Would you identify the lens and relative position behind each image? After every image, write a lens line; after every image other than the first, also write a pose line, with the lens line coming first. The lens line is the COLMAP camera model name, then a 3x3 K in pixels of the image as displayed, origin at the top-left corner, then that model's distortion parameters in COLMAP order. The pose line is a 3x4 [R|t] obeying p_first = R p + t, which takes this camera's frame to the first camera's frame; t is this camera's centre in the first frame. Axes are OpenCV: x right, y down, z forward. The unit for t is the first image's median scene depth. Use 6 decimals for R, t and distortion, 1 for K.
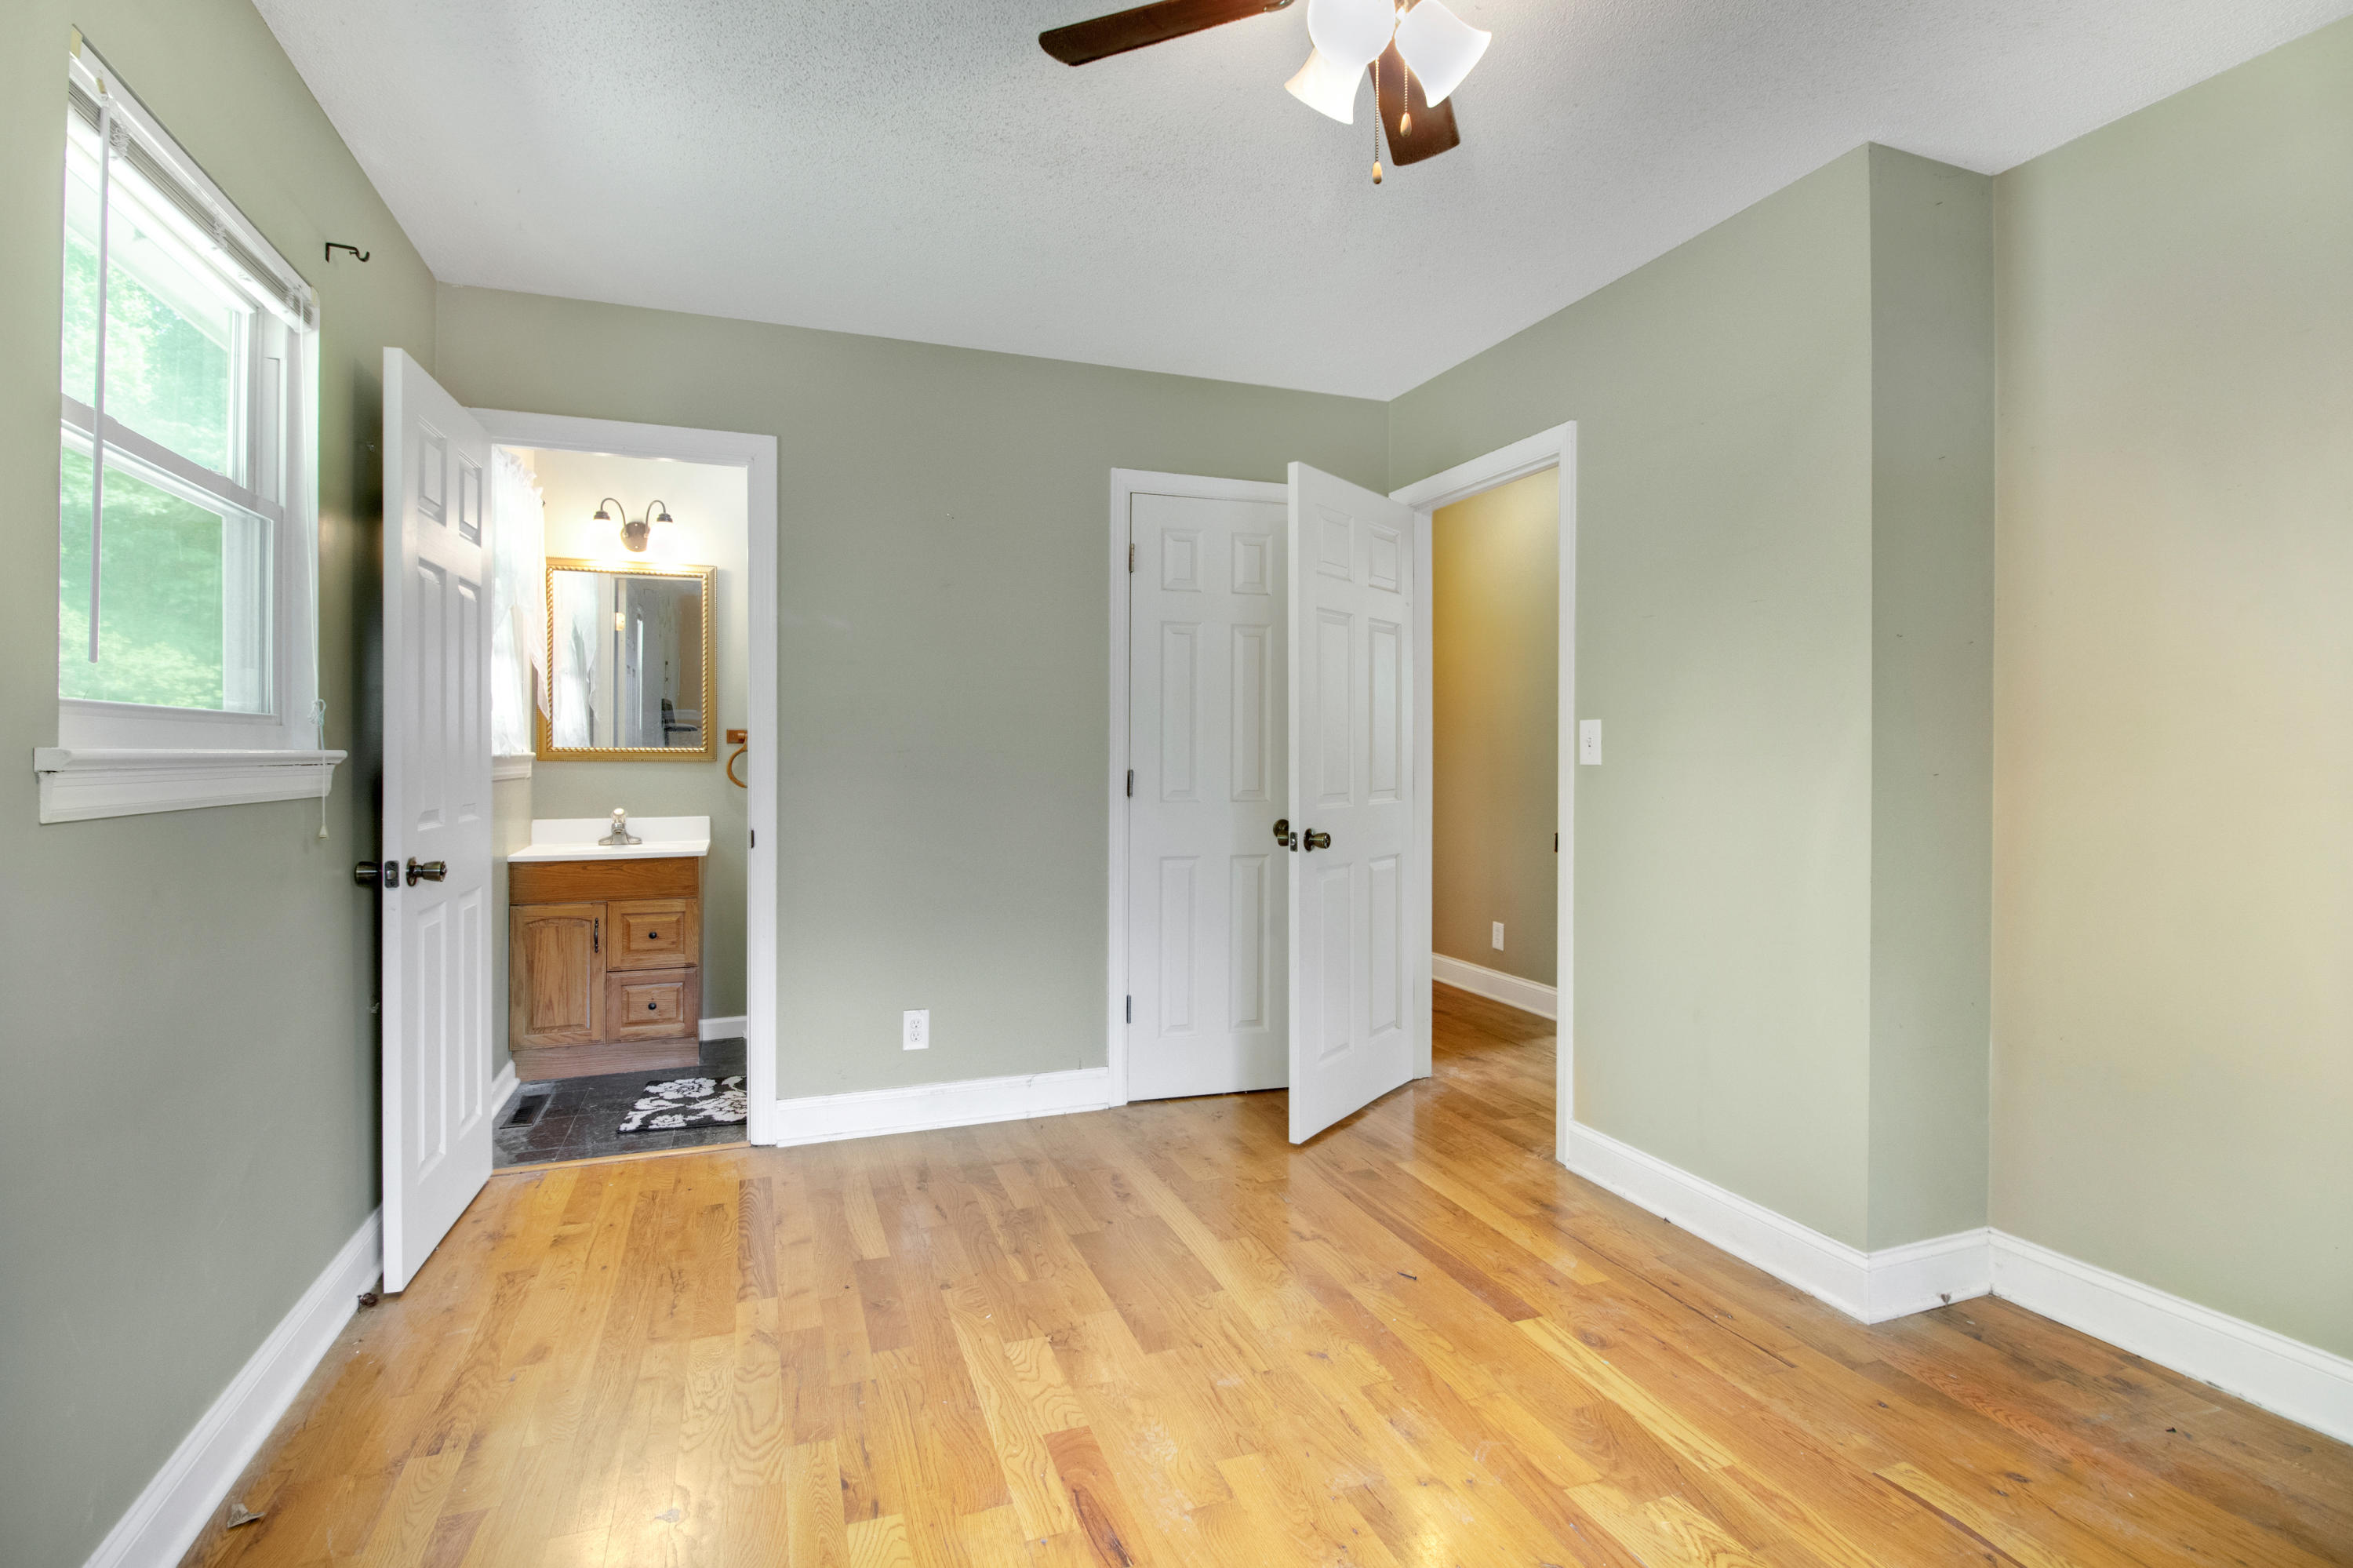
lens RADIAL K [[1138.4, 0, 1185.6], [0, 1138.4, 768.4], [0, 0, 1]] dist [0.005676, -0.014388]
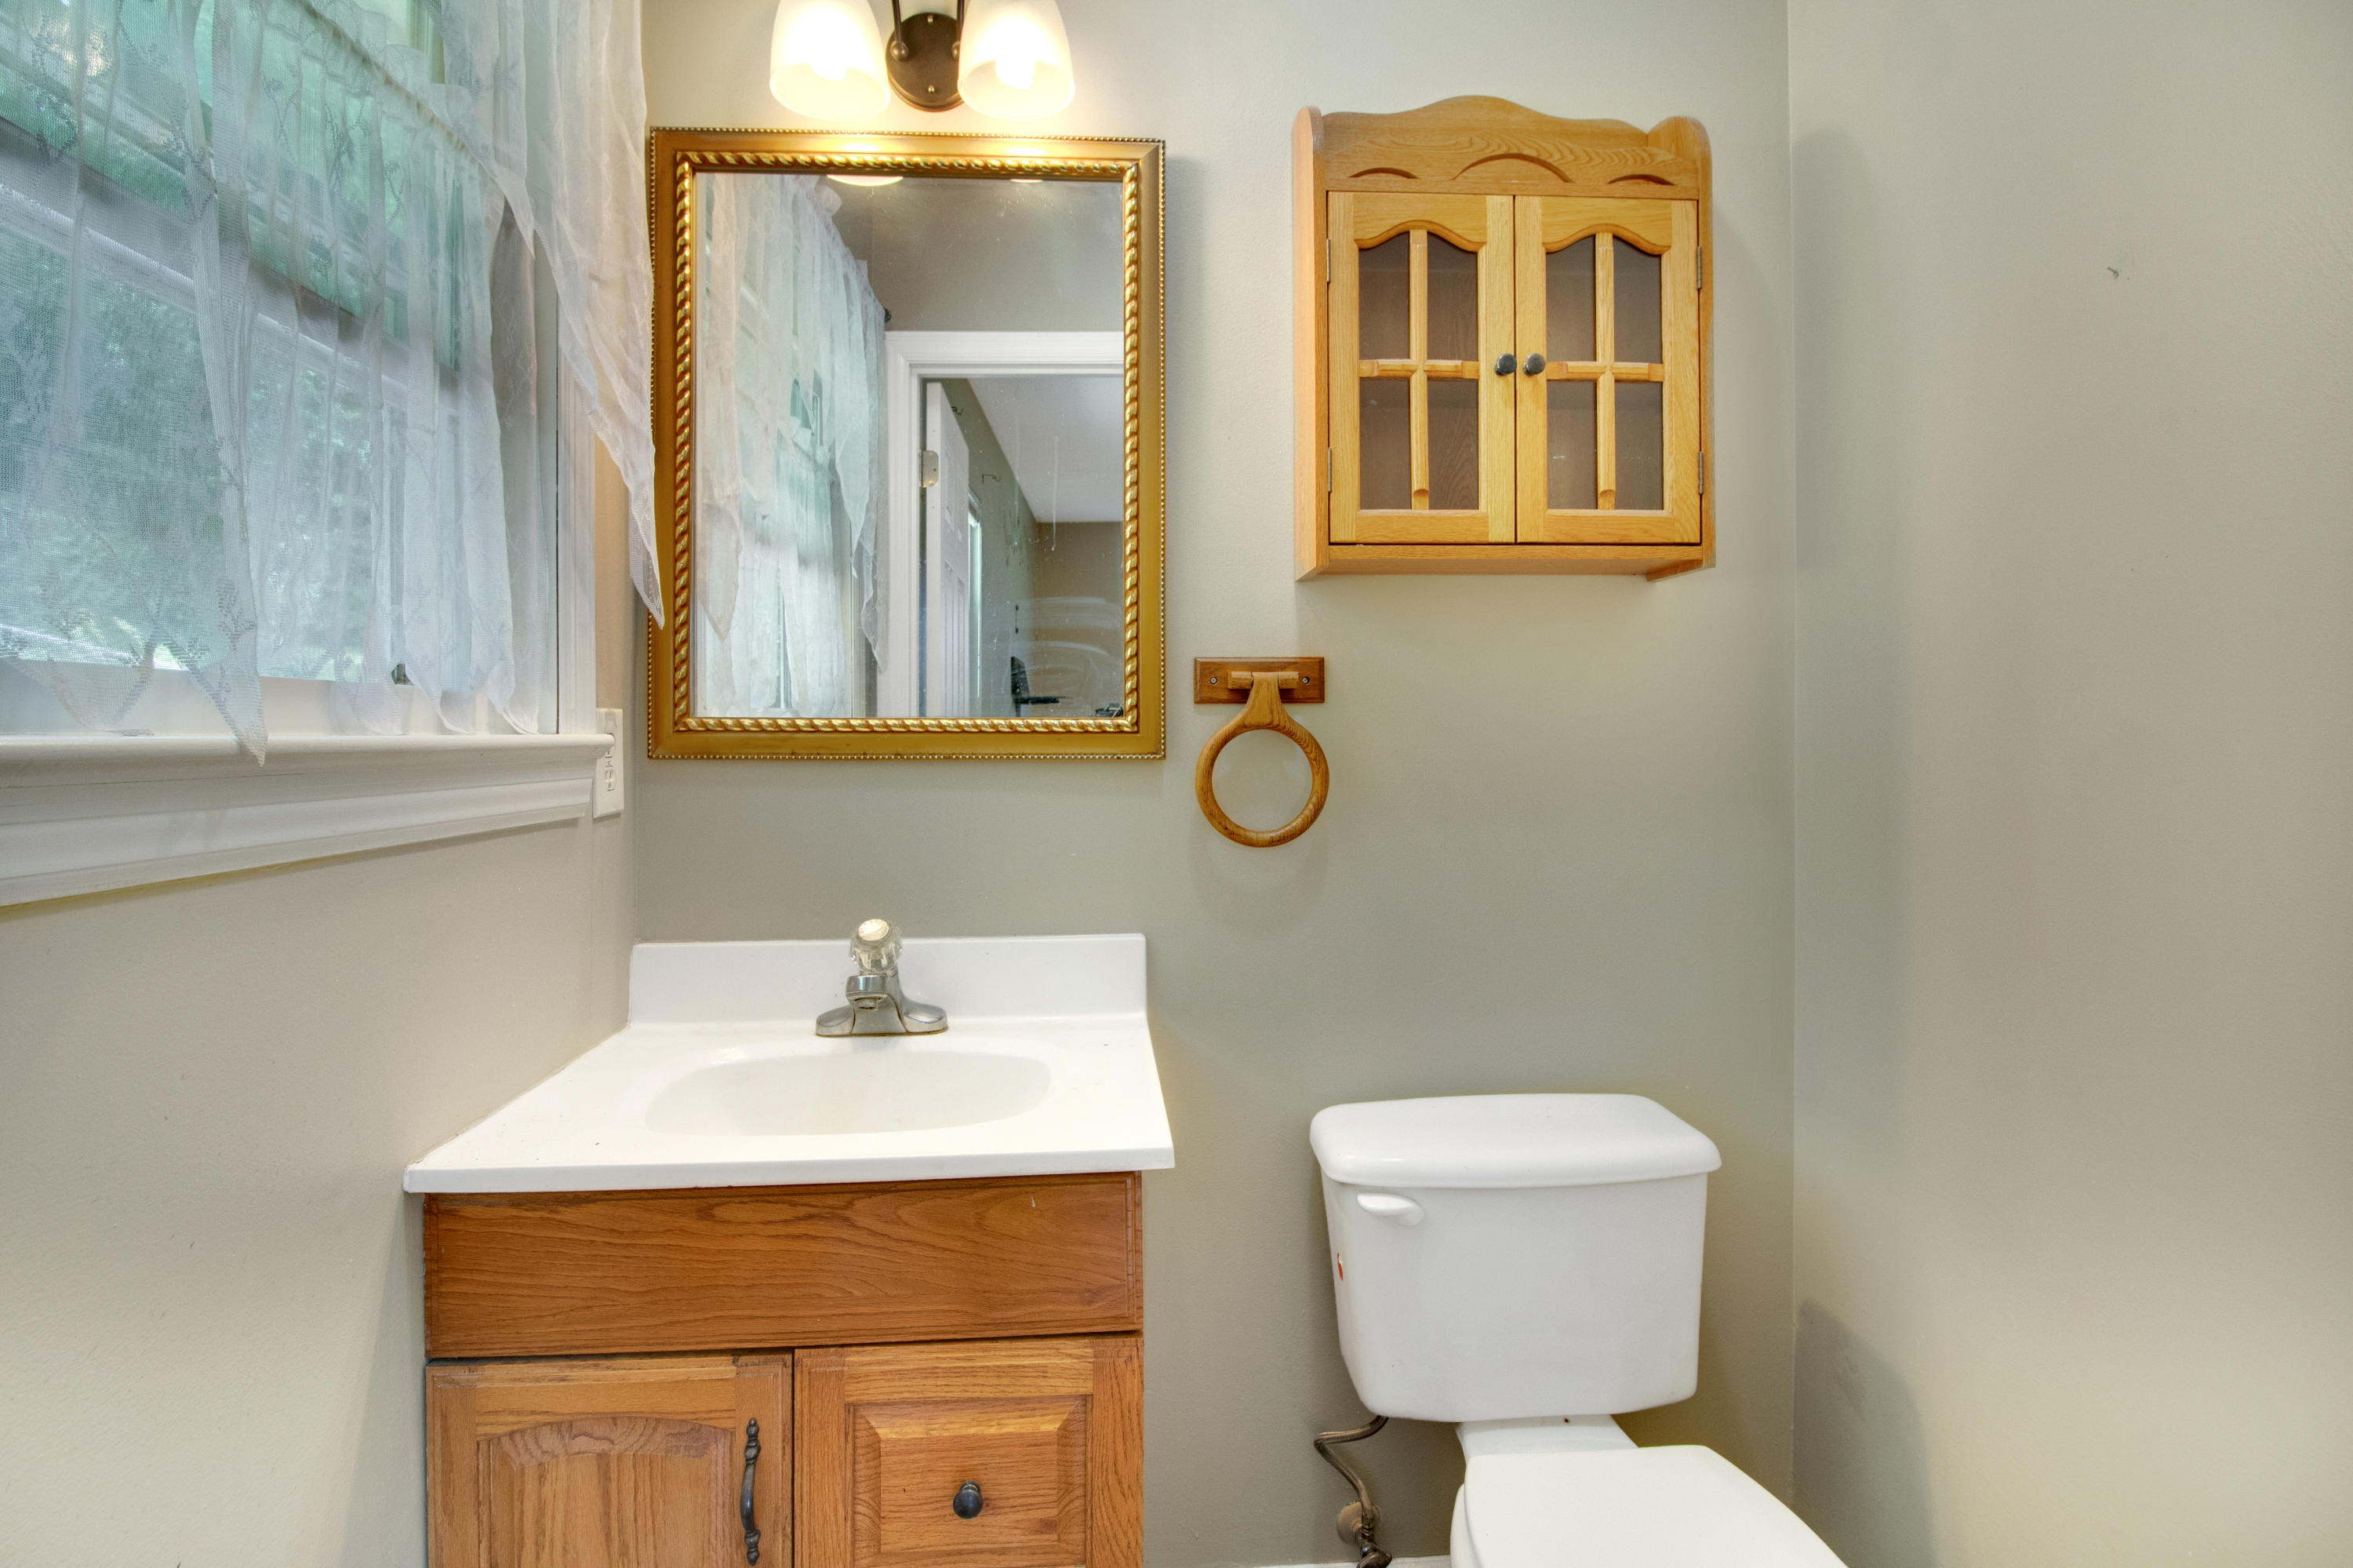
lens RADIAL K [[1138.4, 0, 1185.6], [0, 1138.4, 768.4], [0, 0, 1]] dist [0.005676, -0.014388]
pose [[0.960760, 0.007378, -0.277284, -0.338032], [-0.000663, 0.999704, 0.024302, -0.012496], [0.277381, -0.023165, 0.960481, 0.741858]]
